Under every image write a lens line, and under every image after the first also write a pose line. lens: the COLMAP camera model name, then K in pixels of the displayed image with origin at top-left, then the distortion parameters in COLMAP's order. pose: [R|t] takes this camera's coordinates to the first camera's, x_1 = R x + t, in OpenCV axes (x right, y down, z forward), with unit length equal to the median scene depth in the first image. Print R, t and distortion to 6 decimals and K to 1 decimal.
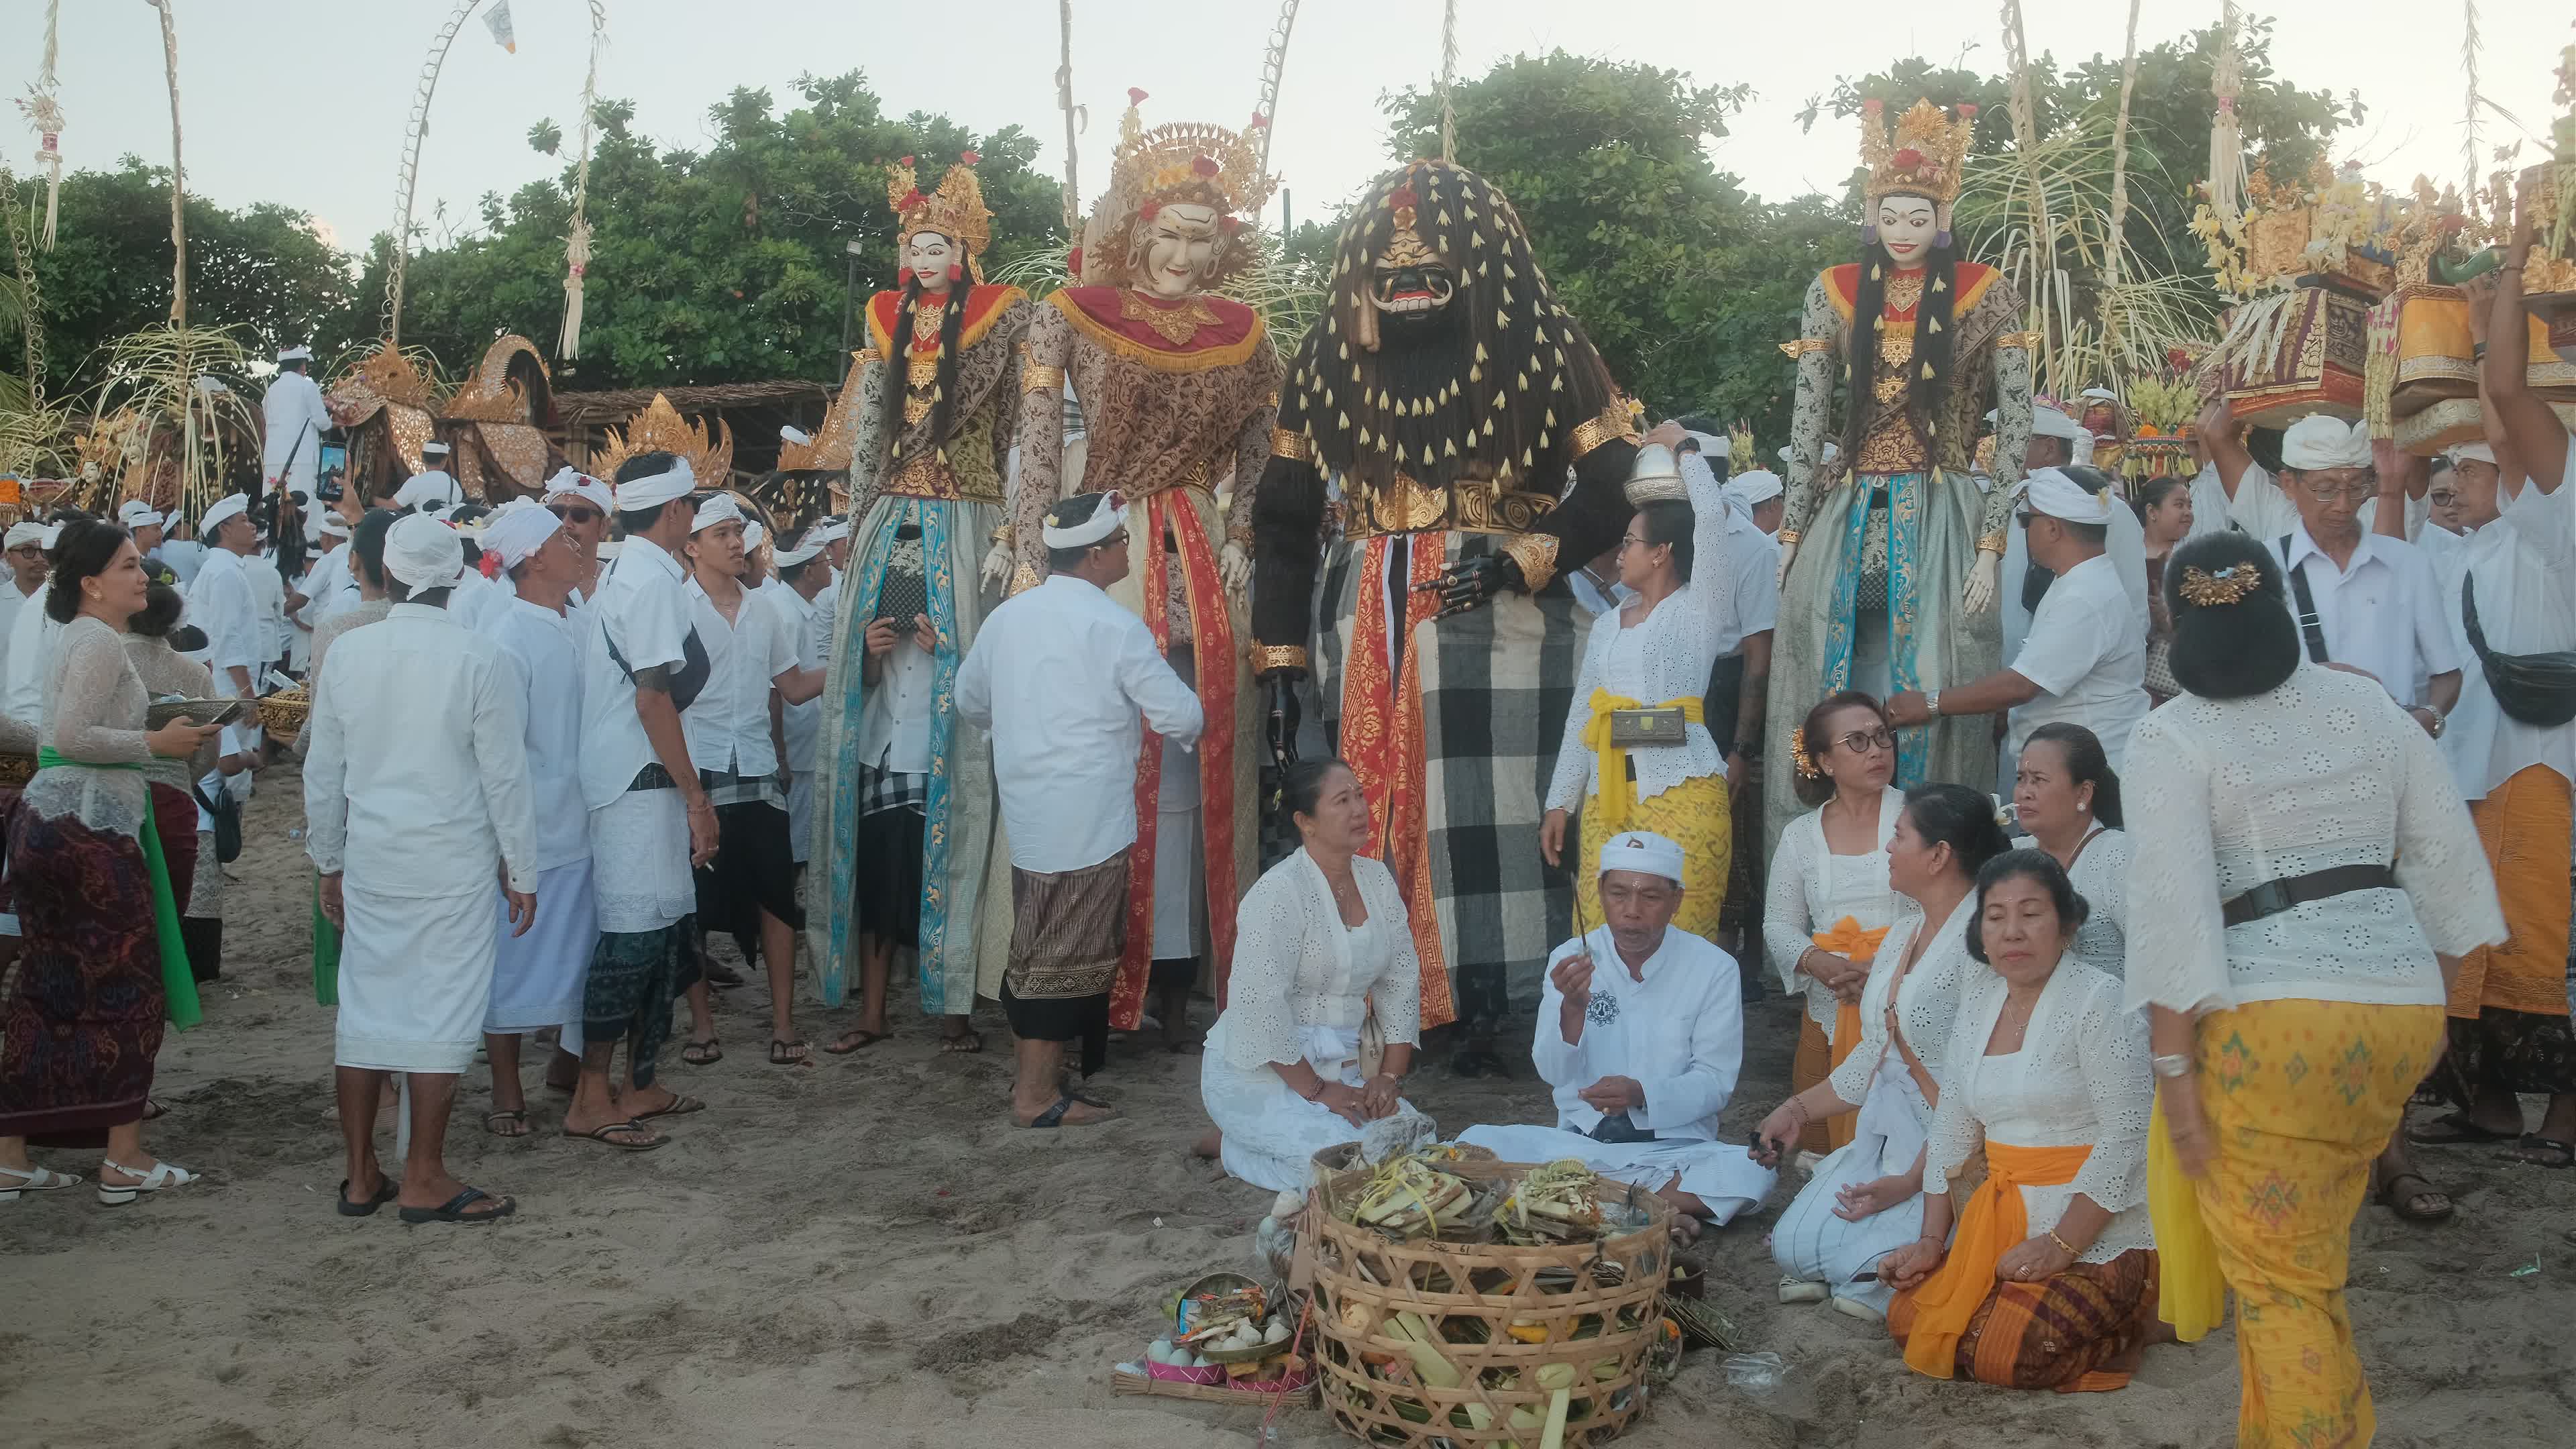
lens RADIAL K [[2535.0, 0, 1294.7], [0, 2535.0, 669.2], [0, 0, 1]] dist [-0.127701, 0.086784]
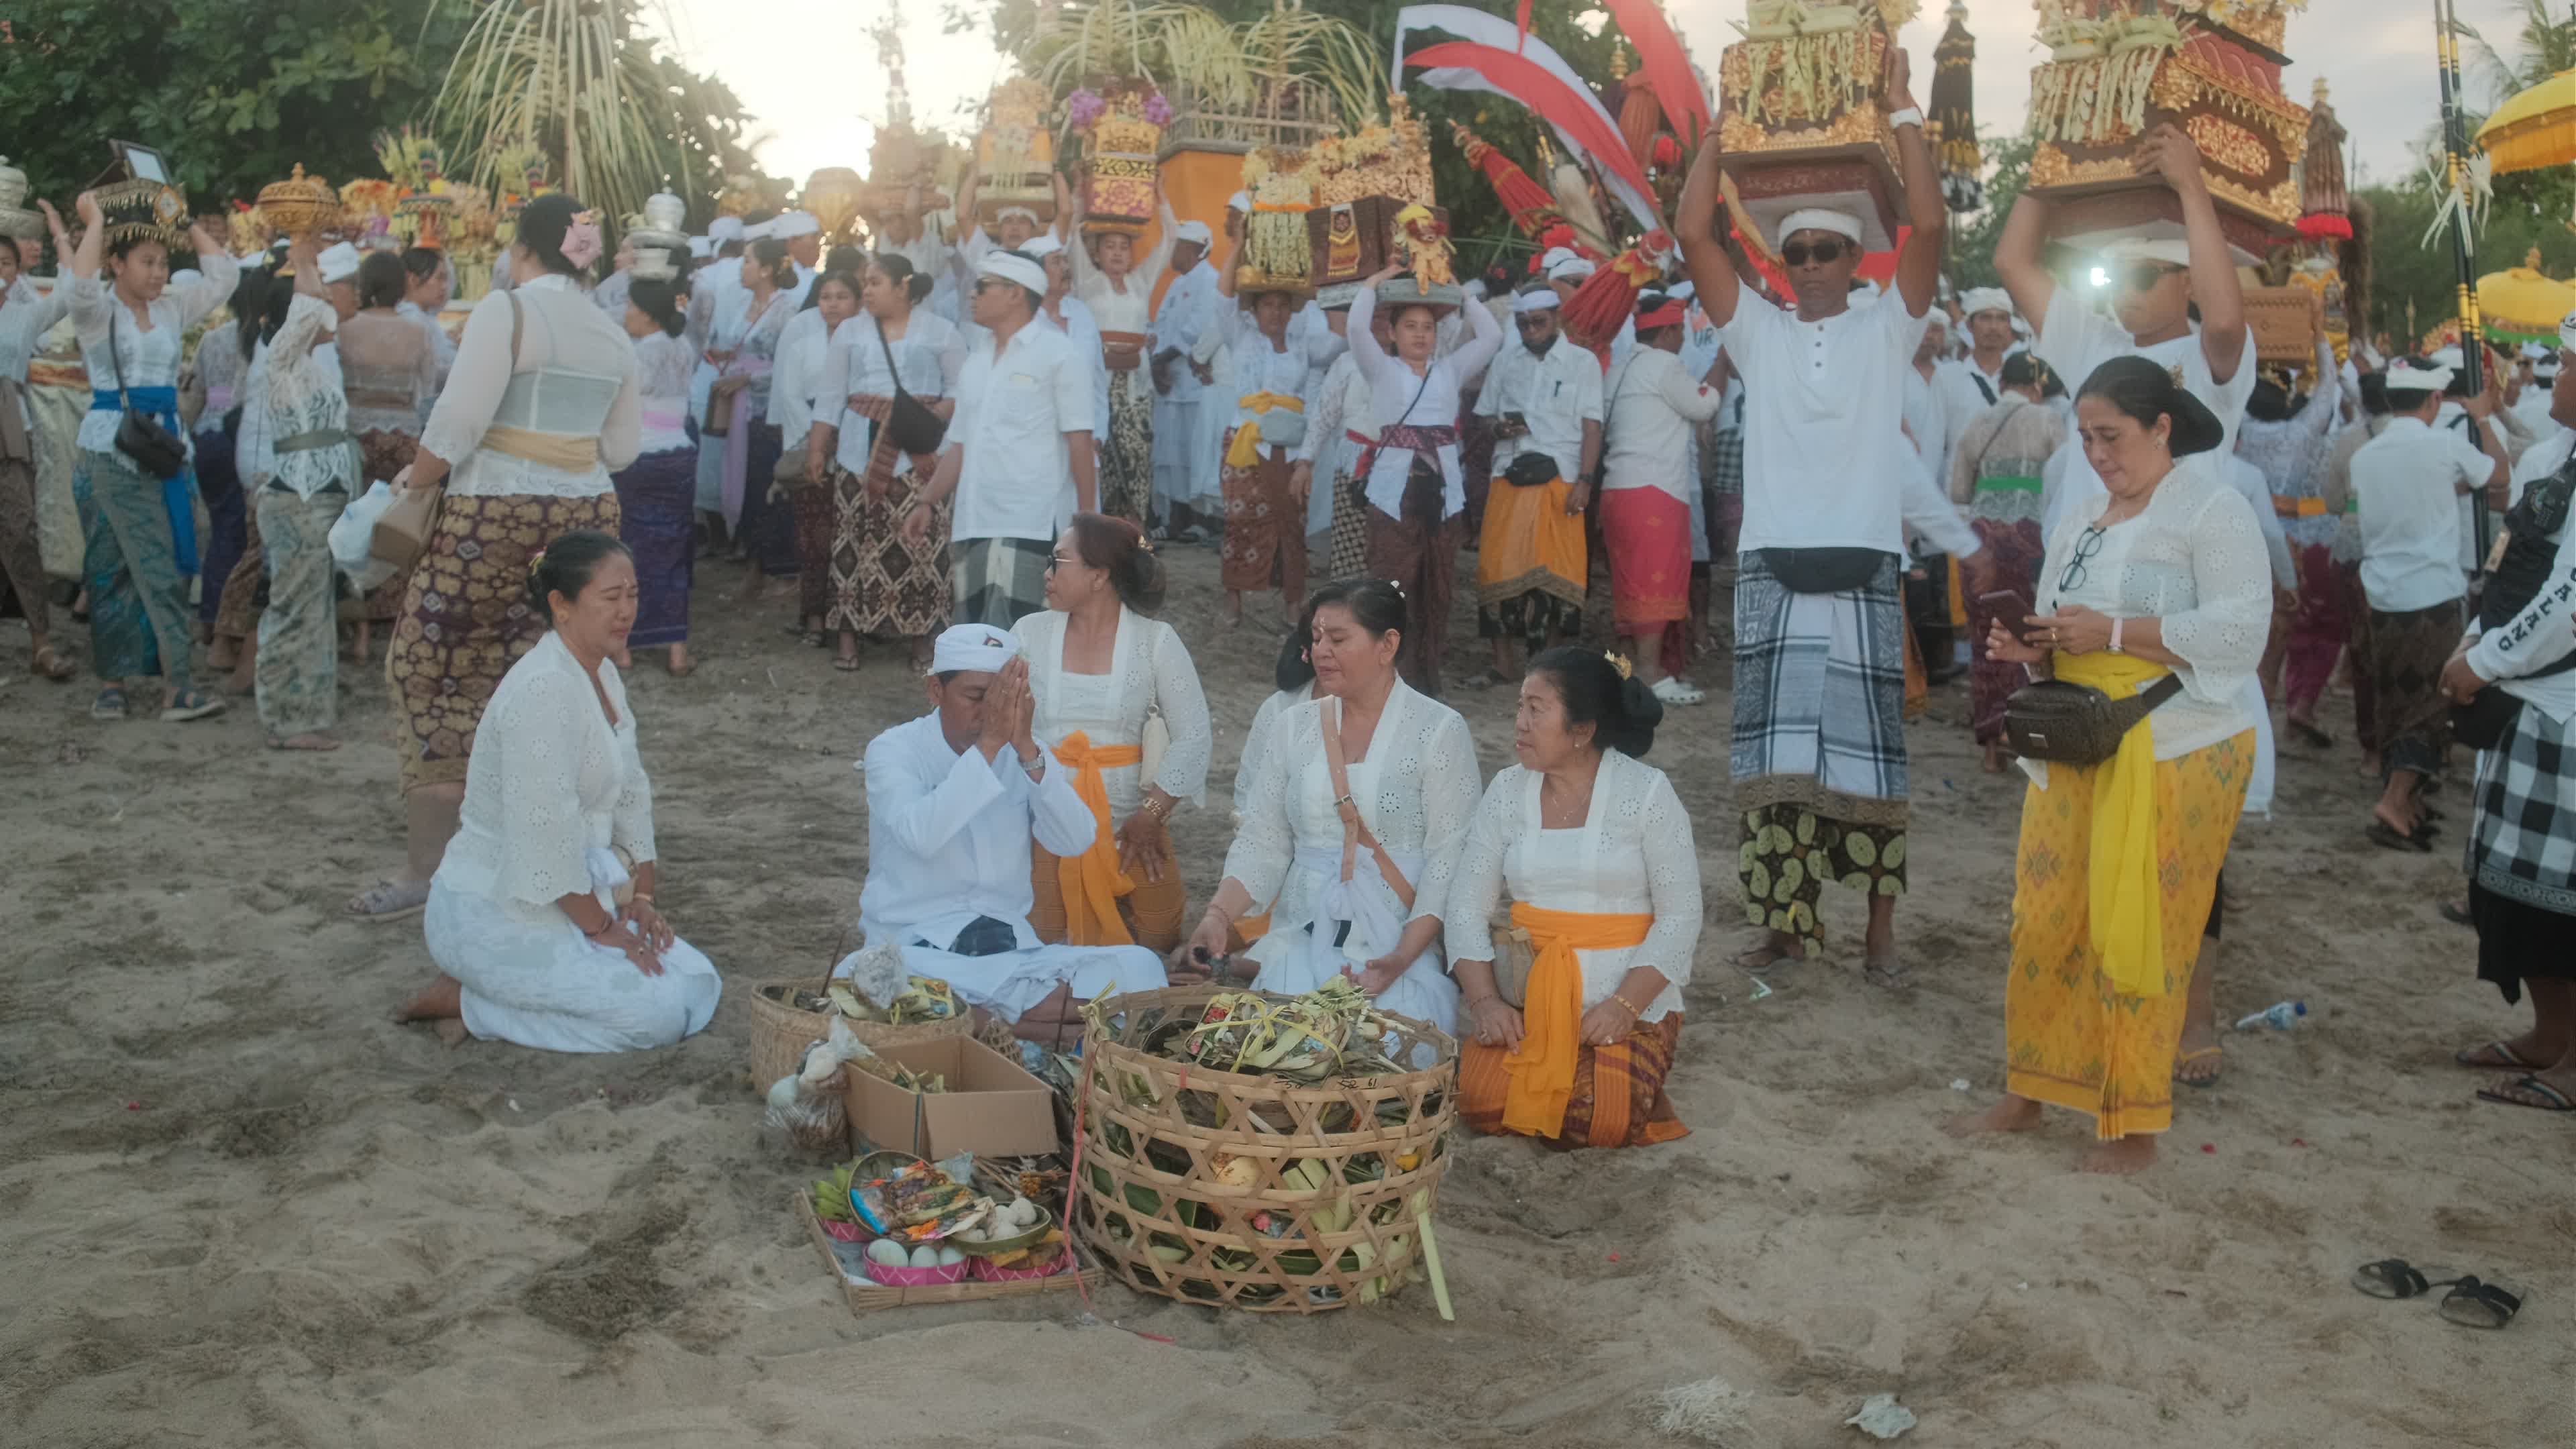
lens RADIAL K [[2535.0, 0, 1294.7], [0, 2535.0, 669.2], [0, 0, 1]] dist [-0.127701, 0.086784]
pose [[0.712150, -0.022147, 0.701678, -0.597062], [-0.049153, 0.995476, 0.081307, 0.002631], [-0.700305, -0.092392, 0.707840, 0.363539]]
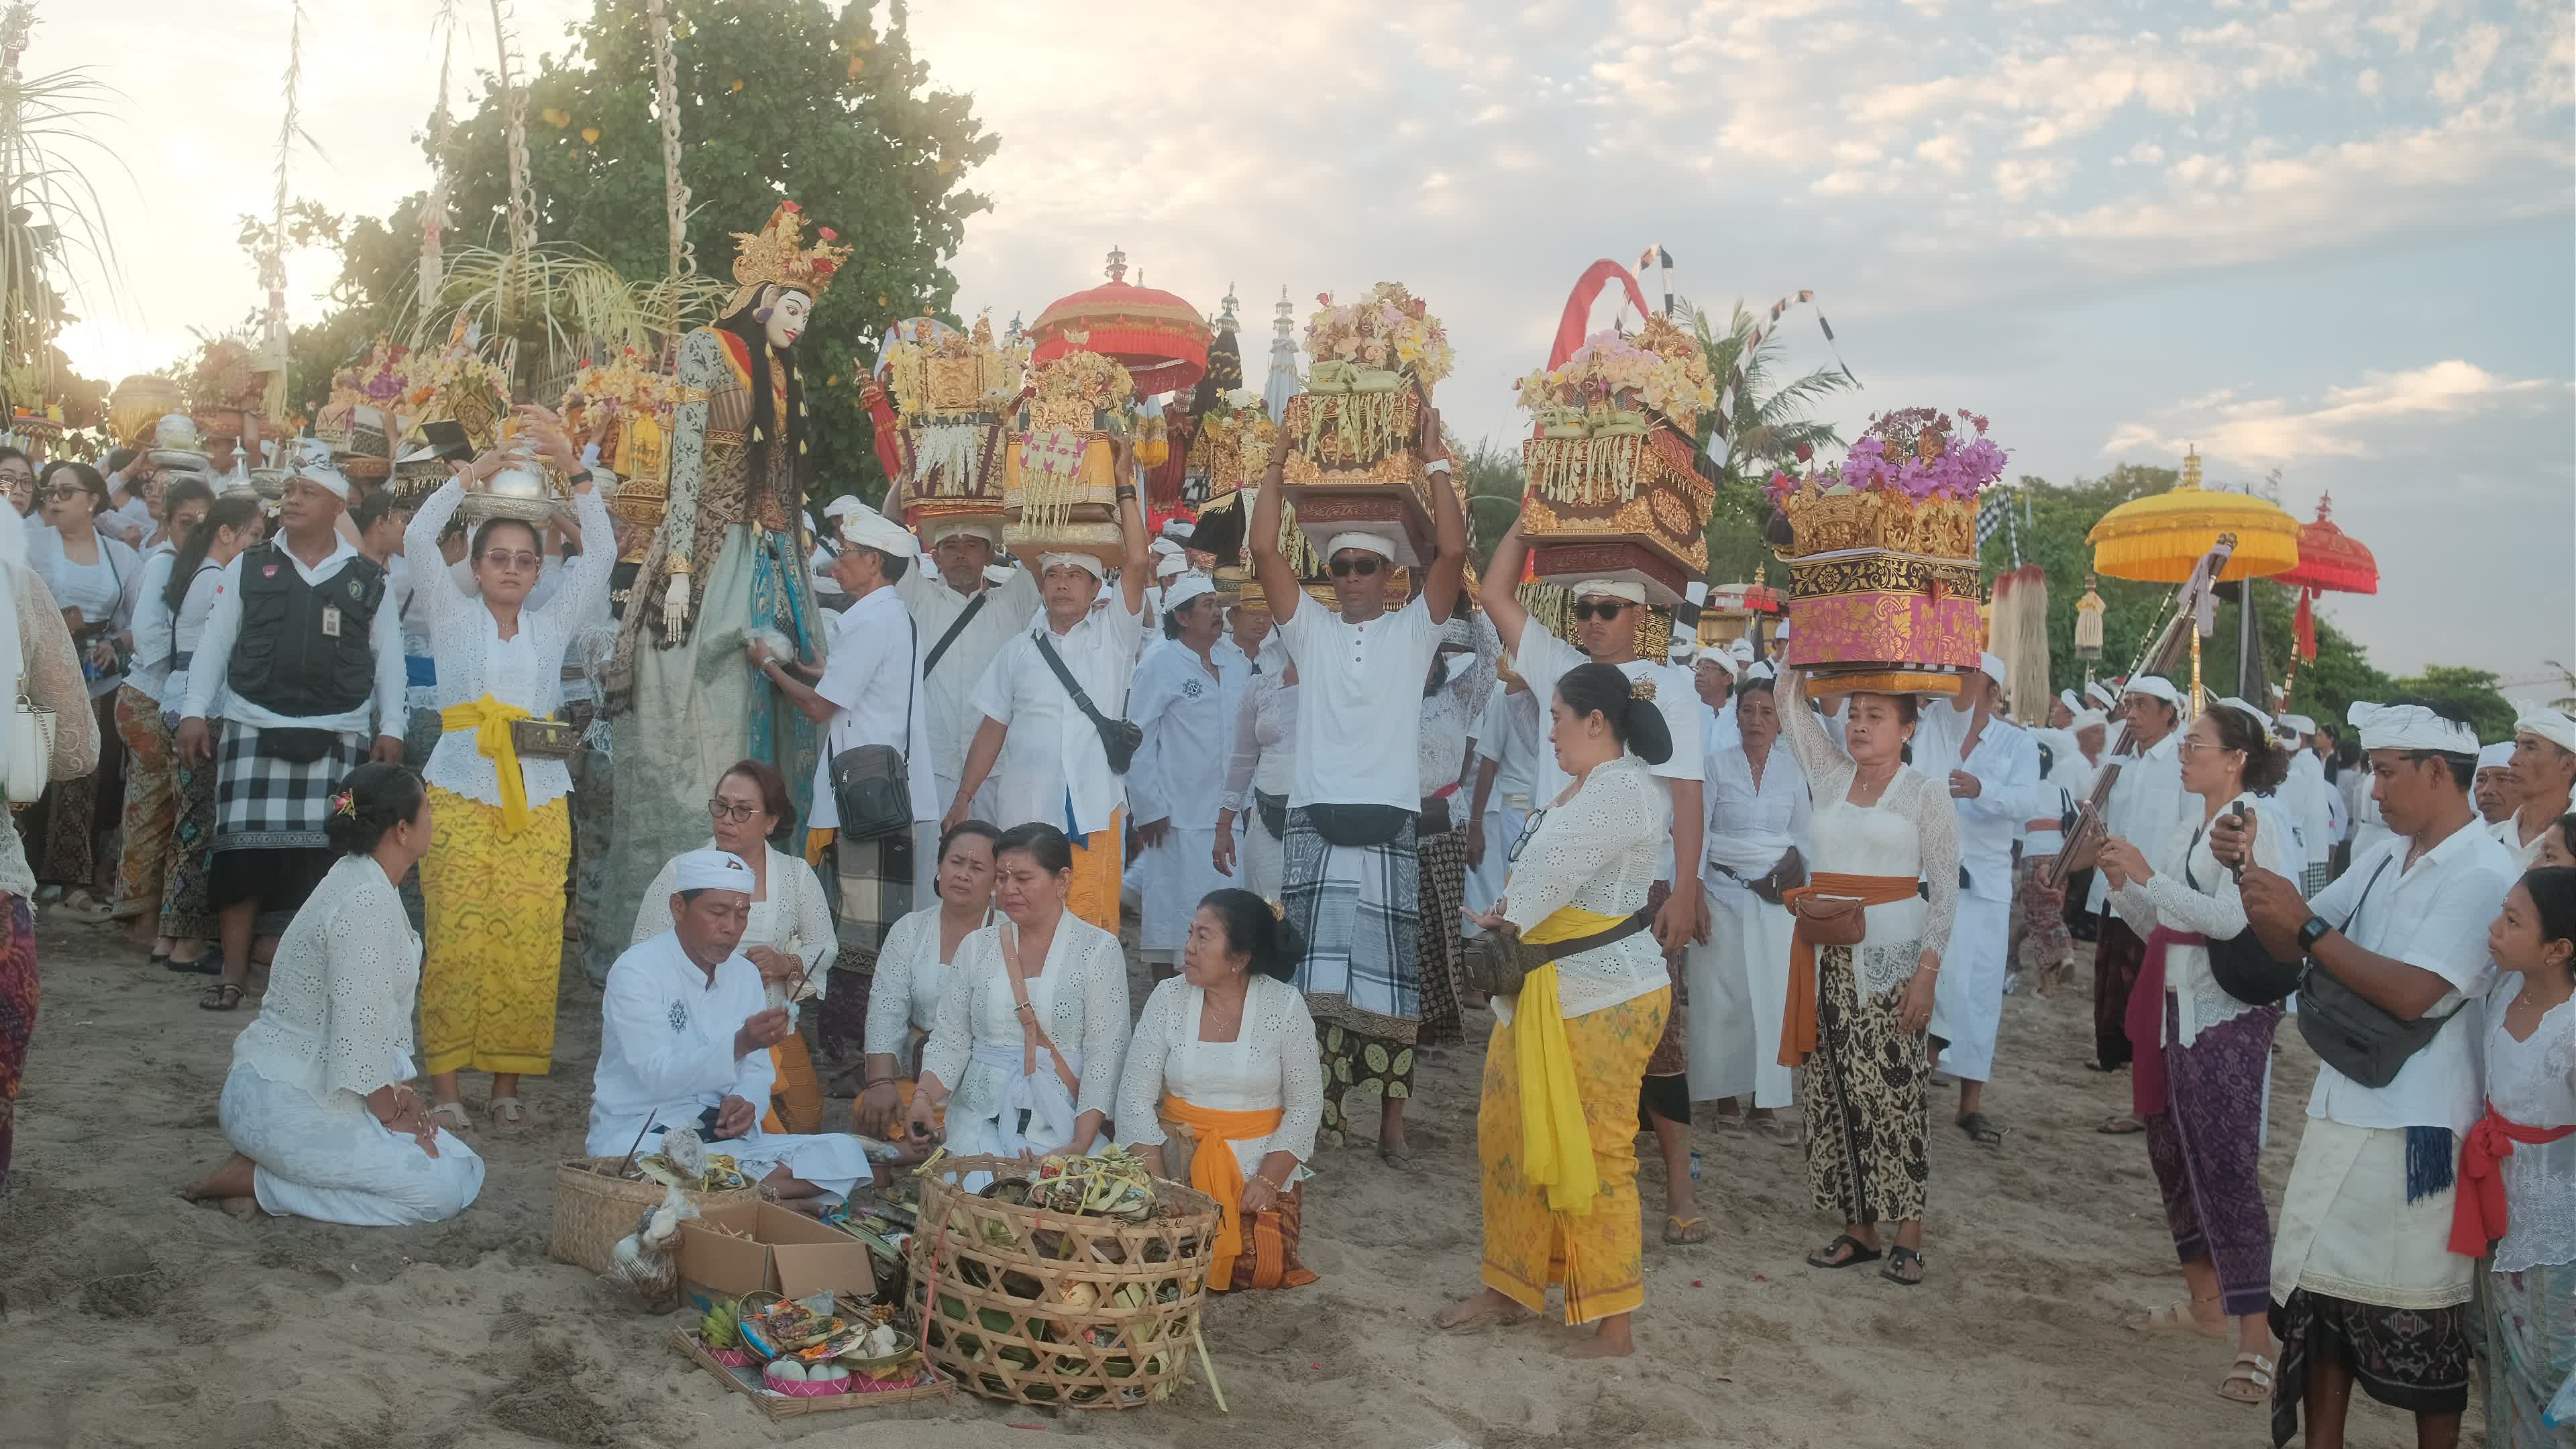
lens RADIAL K [[2483.3, 0, 1286.4], [0, 2483.3, 727.6], [0, 0, 1]] dist [-0.092668, -0.004516]
pose [[0.463832, 0.054706, 0.884233, -0.944430], [-0.092768, 0.995604, -0.012934, 0.006291], [-0.881053, -0.076029, 0.466868, 0.415786]]
